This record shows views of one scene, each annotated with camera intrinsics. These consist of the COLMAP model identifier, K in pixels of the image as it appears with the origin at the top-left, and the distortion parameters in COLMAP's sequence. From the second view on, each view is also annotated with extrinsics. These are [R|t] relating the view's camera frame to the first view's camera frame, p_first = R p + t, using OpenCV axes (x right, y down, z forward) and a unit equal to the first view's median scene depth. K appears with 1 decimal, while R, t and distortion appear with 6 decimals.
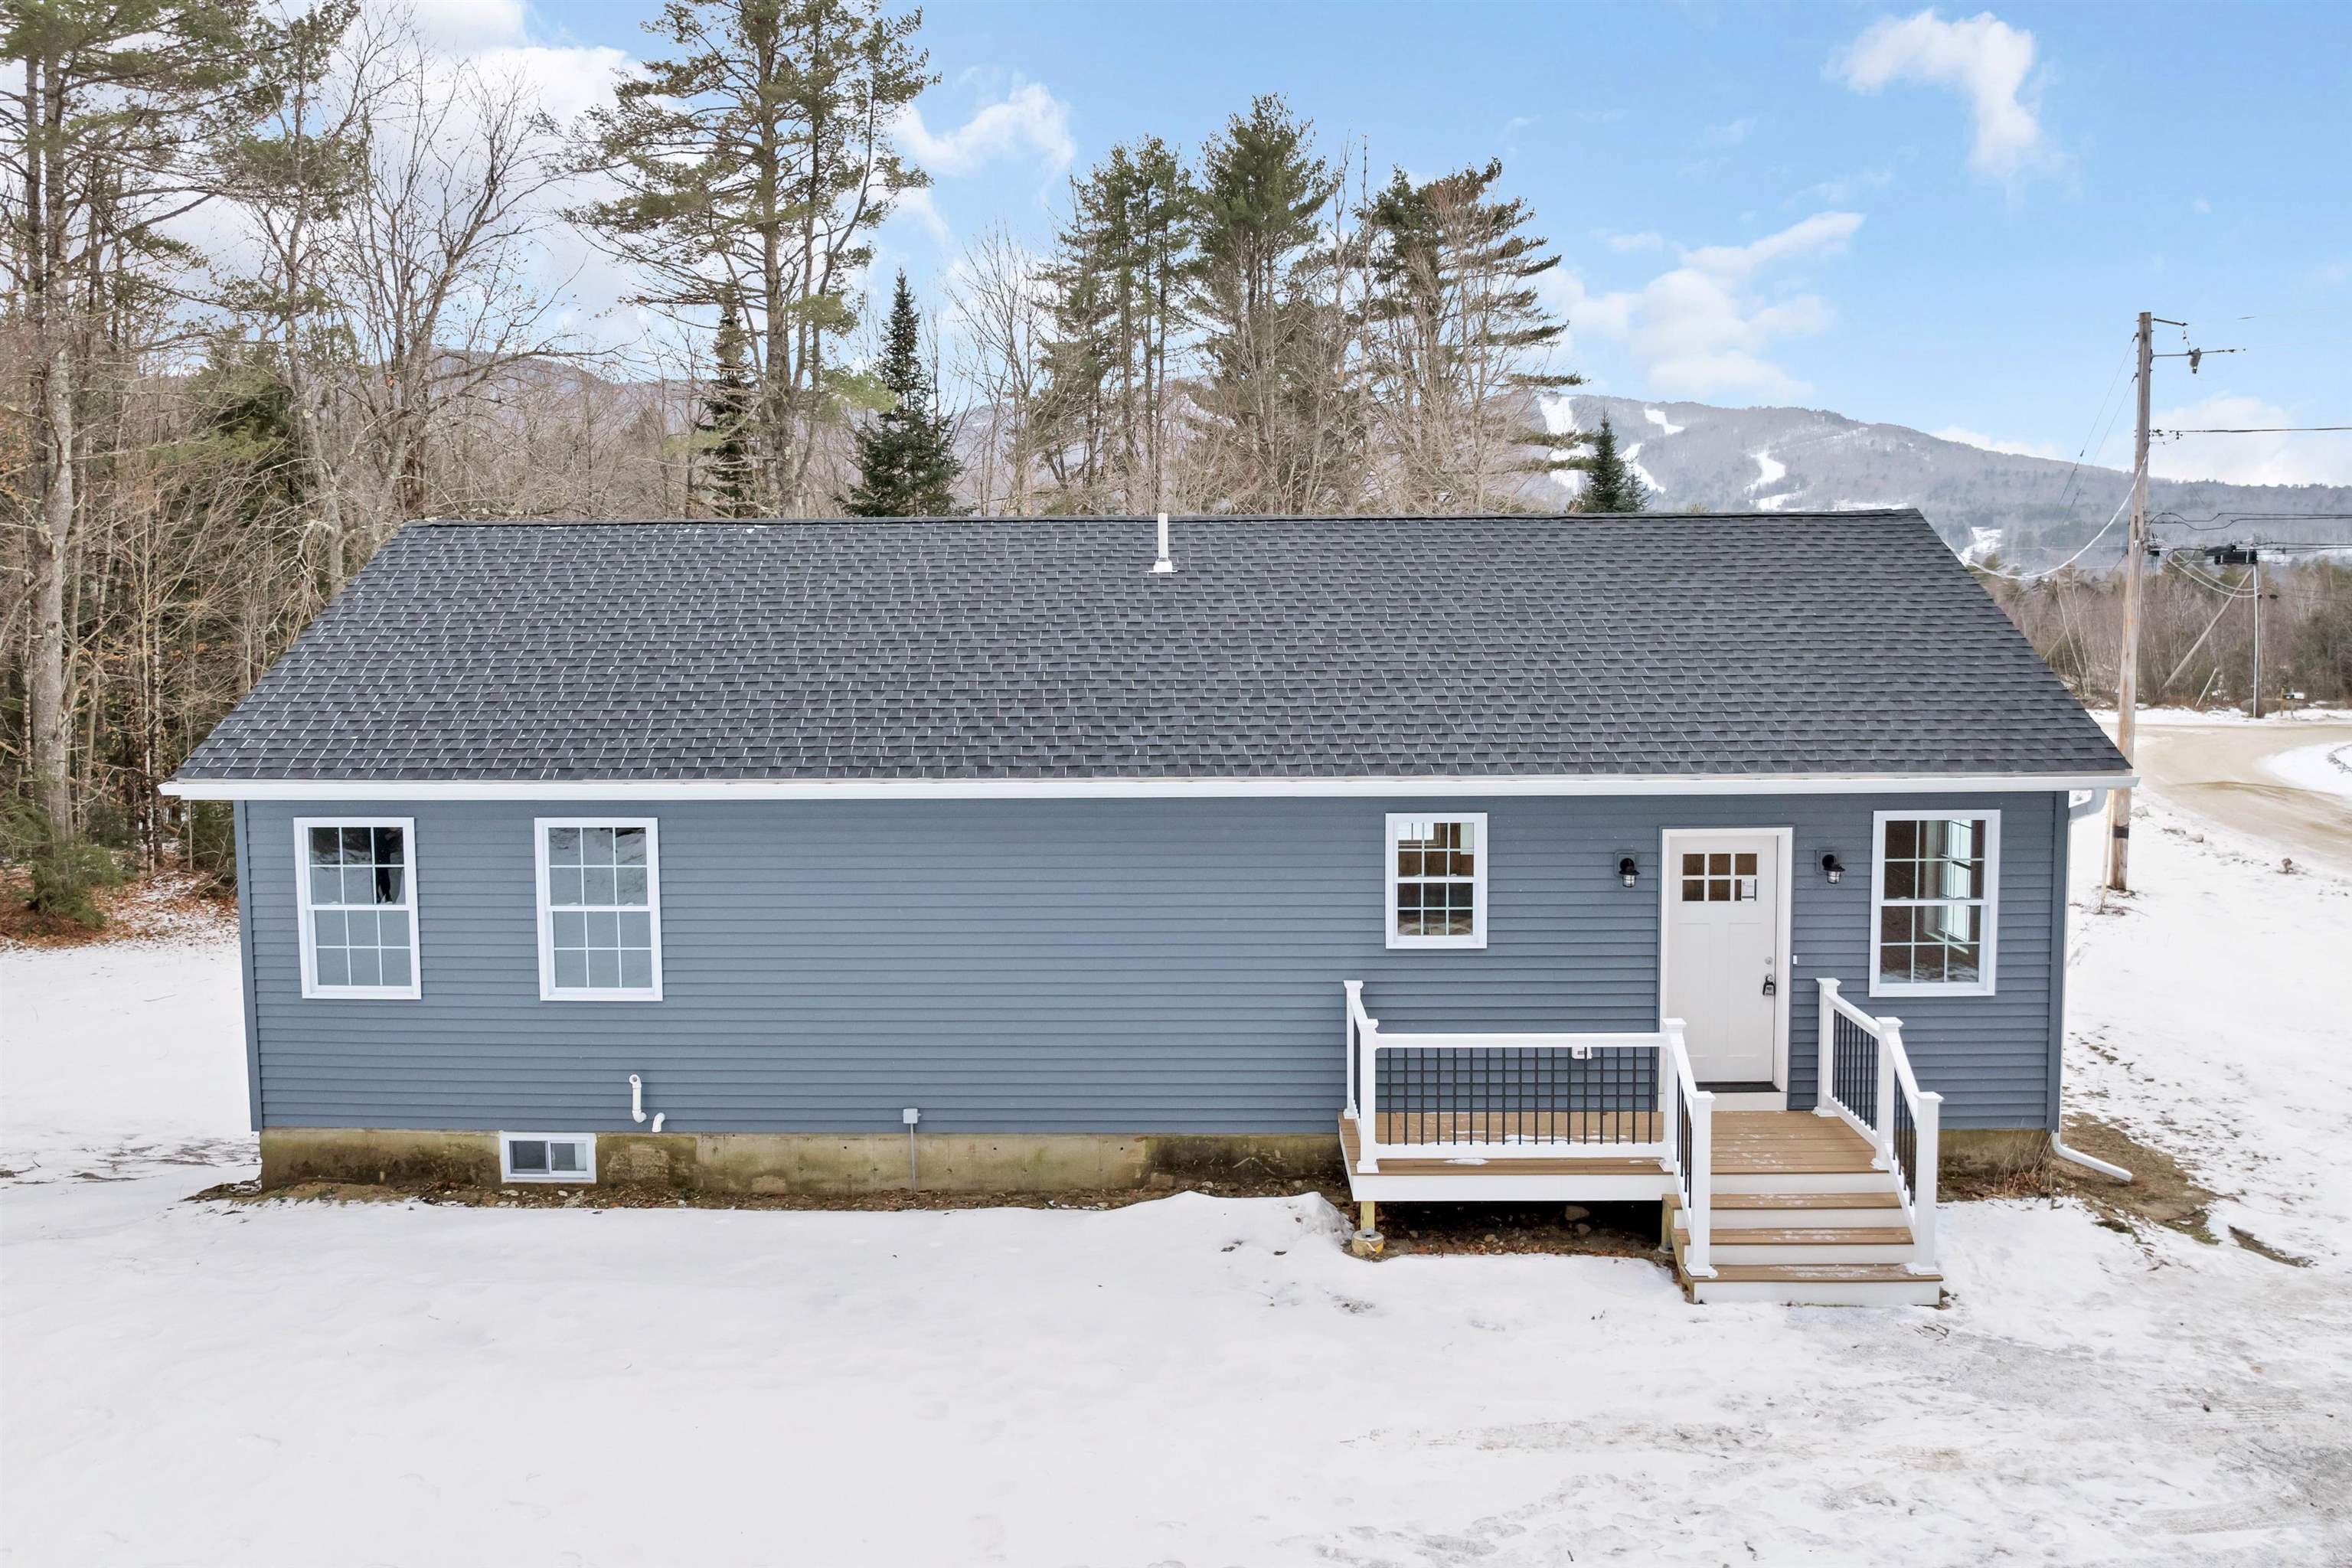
lens RADIAL K [[1695.4, 0, 1169.8], [0, 1695.4, 685.0], [0, 0, 1]] dist [-0.060231, 0.031420]
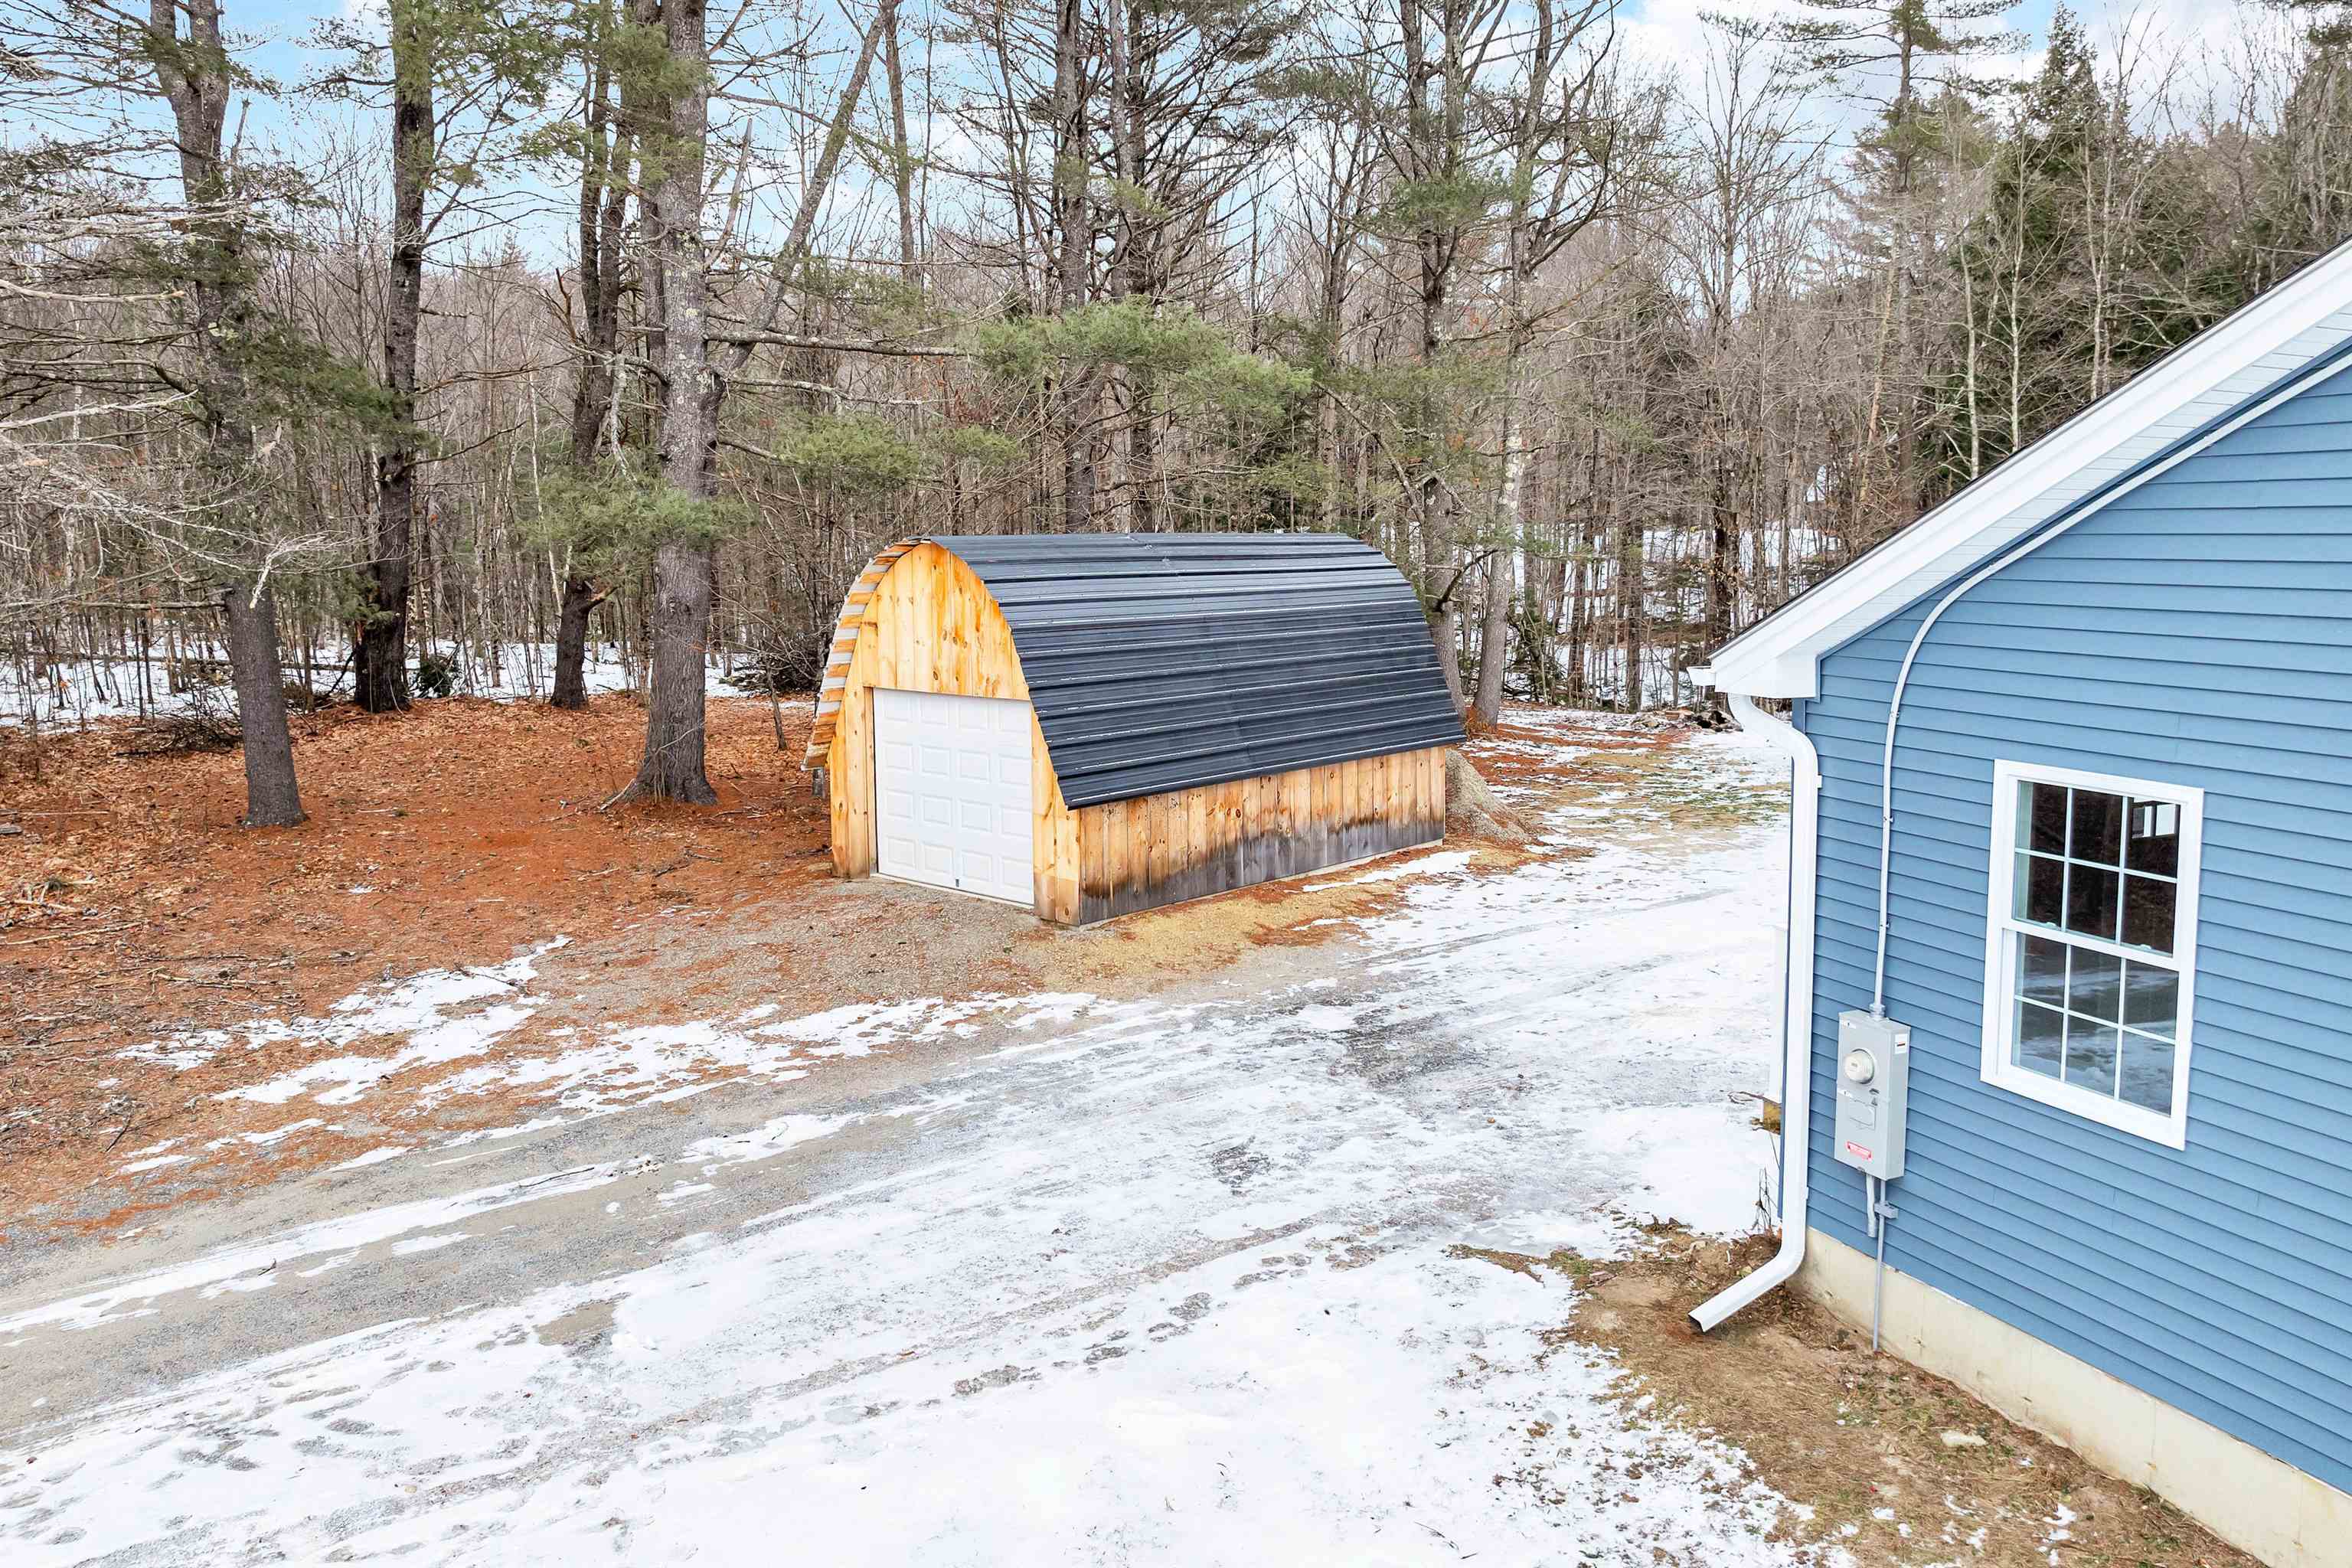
lens RADIAL K [[1693.1, 0, 1180.6], [0, 1693.1, 685.2], [0, 0, 1]] dist [-0.037150, -0.007880]
pose [[-0.905075, 0.053160, -0.421917, 1.019318], [-0.011237, 0.988820, 0.148692, -0.038753], [0.425104, 0.139319, -0.894358, 1.466543]]
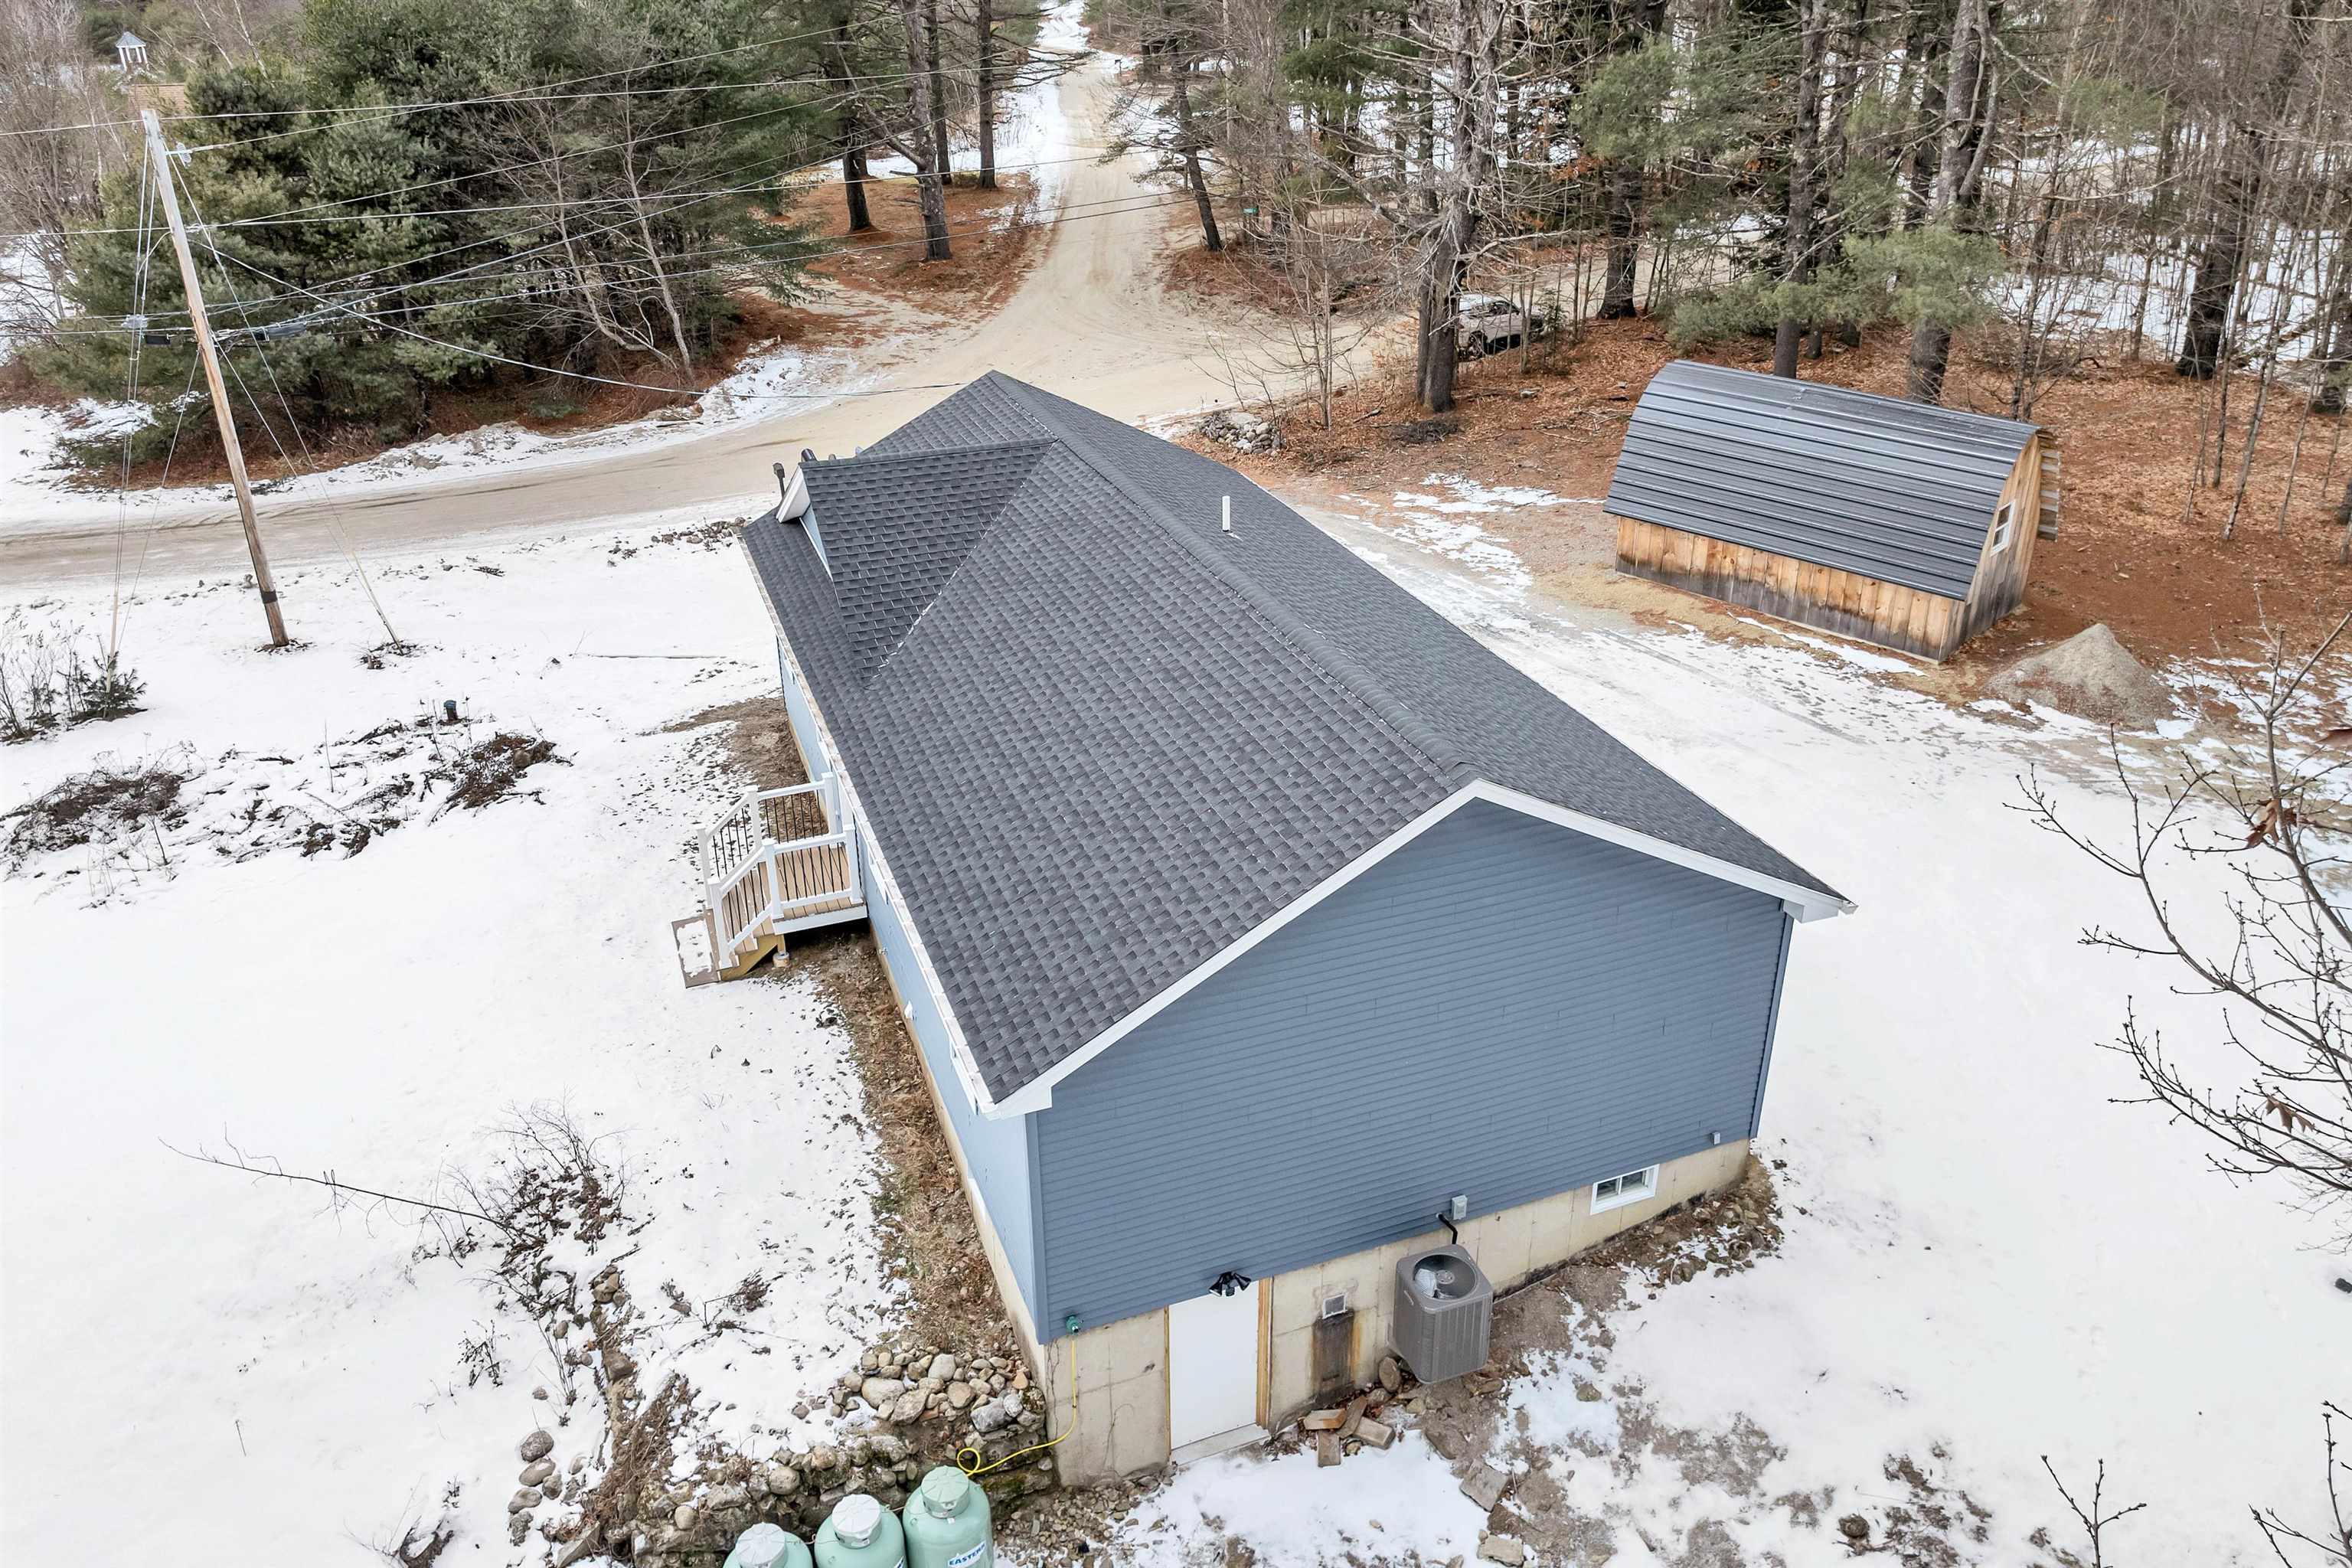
lens RADIAL K [[1698.1, 0, 1167.8], [0, 1698.1, 684.3], [0, 0, 1]] dist [-0.040003, -0.002094]
pose [[-0.376446, -0.364370, 0.851776, -1.387613], [0.071670, 0.905200, 0.418899, -0.628077], [-0.923662, 0.218740, -0.314644, 1.791988]]
